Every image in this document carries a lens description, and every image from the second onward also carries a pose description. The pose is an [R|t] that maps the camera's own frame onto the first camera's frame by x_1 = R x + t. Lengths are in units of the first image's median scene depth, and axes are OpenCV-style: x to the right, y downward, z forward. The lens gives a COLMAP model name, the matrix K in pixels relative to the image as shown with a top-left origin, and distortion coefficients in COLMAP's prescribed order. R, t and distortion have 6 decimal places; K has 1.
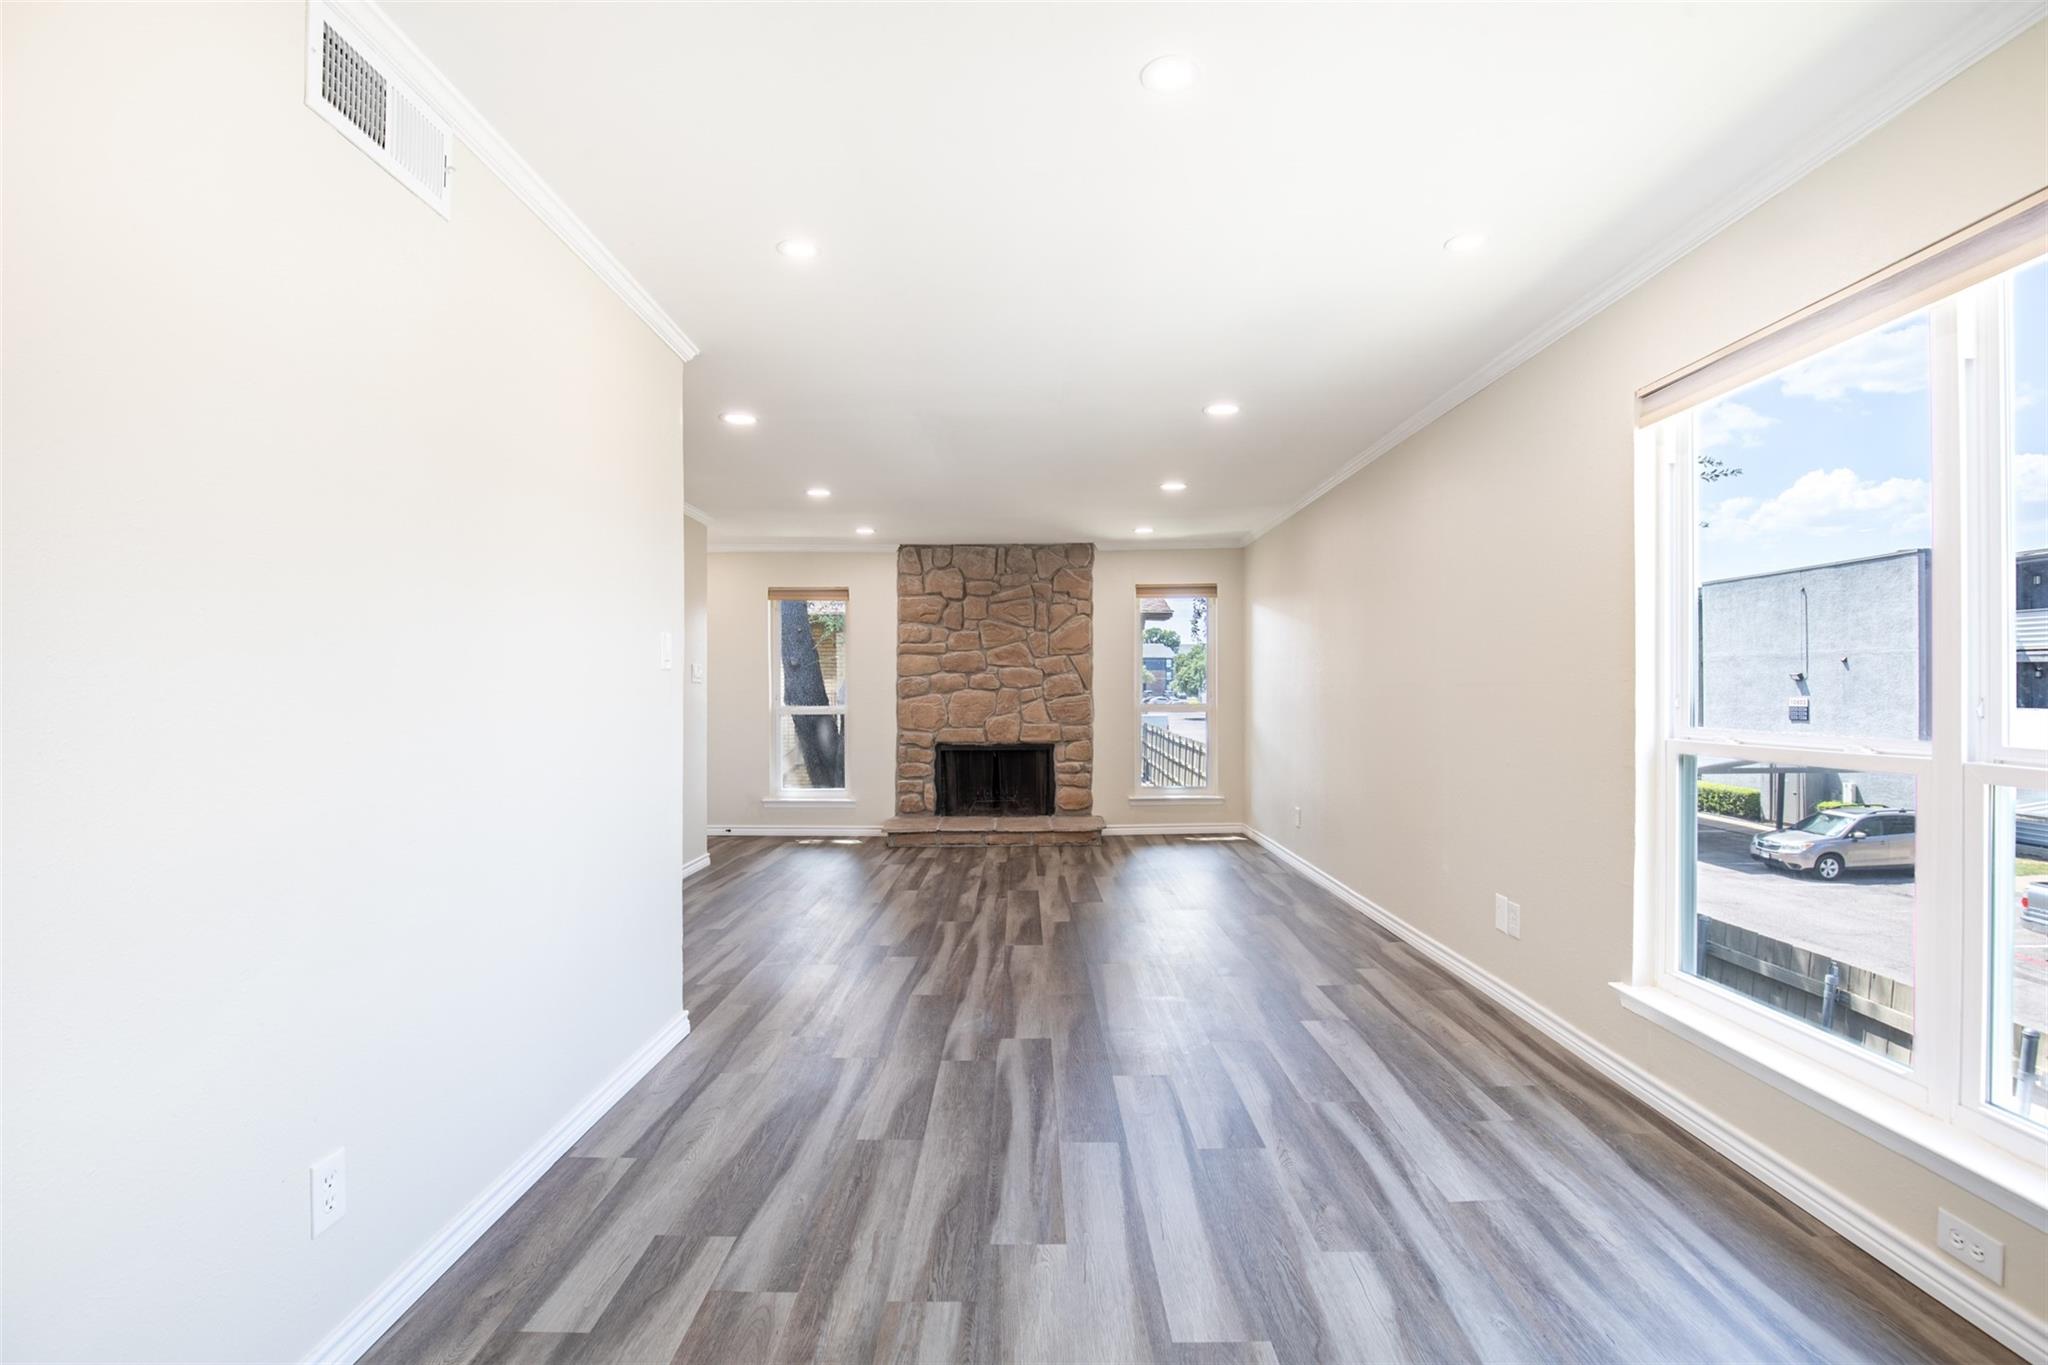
lens RADIAL K [[938.5, 0, 1016.1], [0, 938.5, 688.3], [0, 0, 1]] dist [-0.029839, 0.004768]
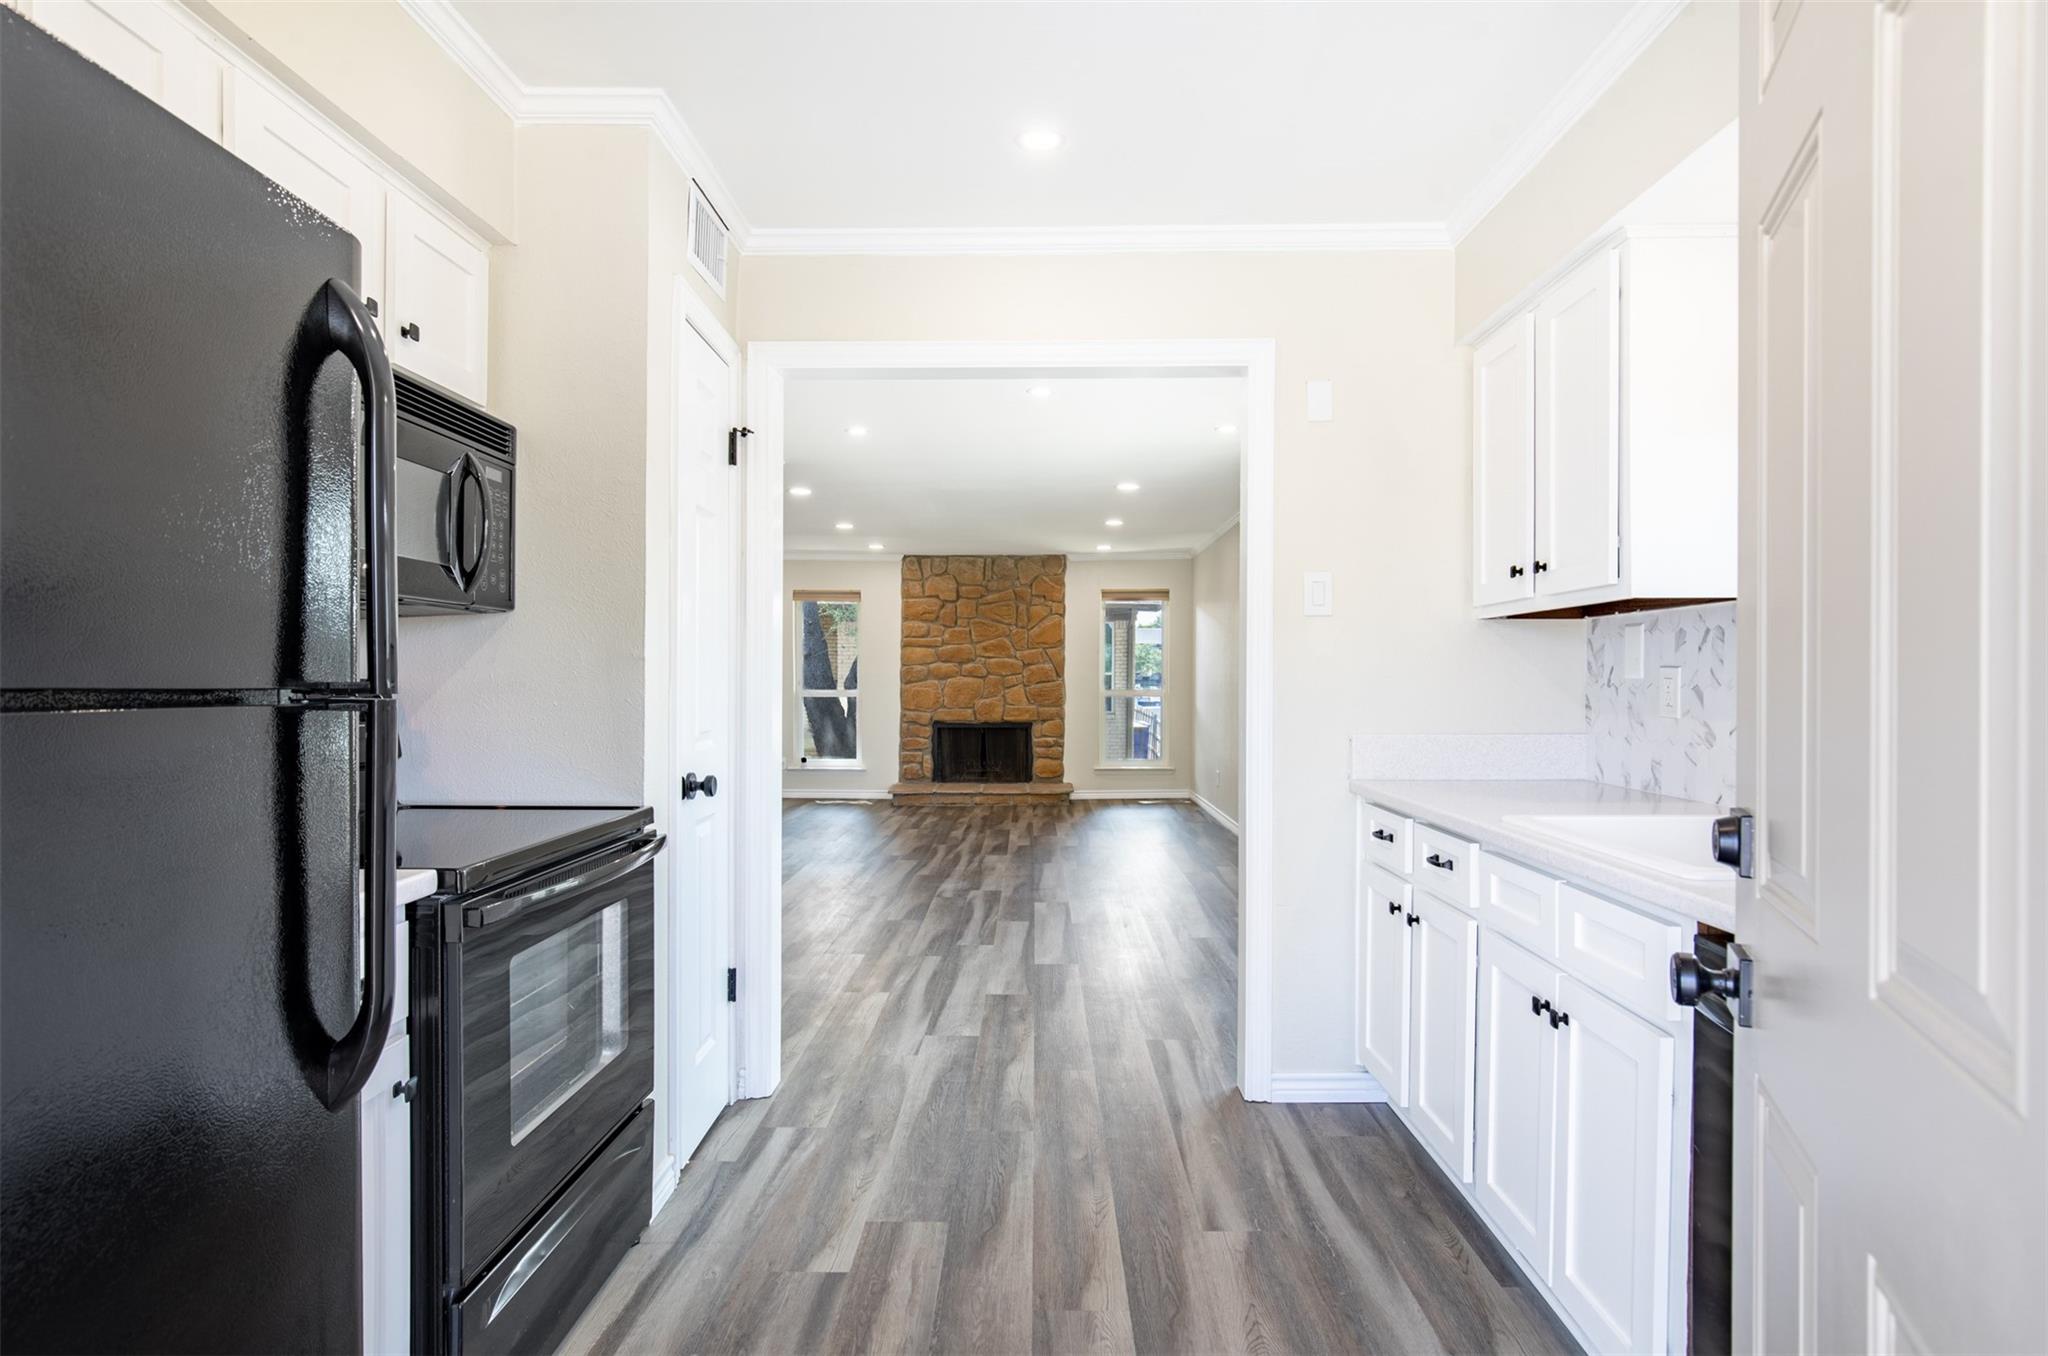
lens RADIAL K [[1061.0, 0, 1038.5], [0, 1061.0, 681.6], [0, 0, 1]] dist [0.002978, 0.000062]
pose [[0.999897, 0.006374, 0.012889, 0.031685], [-0.006428, 0.999971, 0.004117, 0.001514], [-0.012862, -0.004199, 0.999908, -0.358212]]
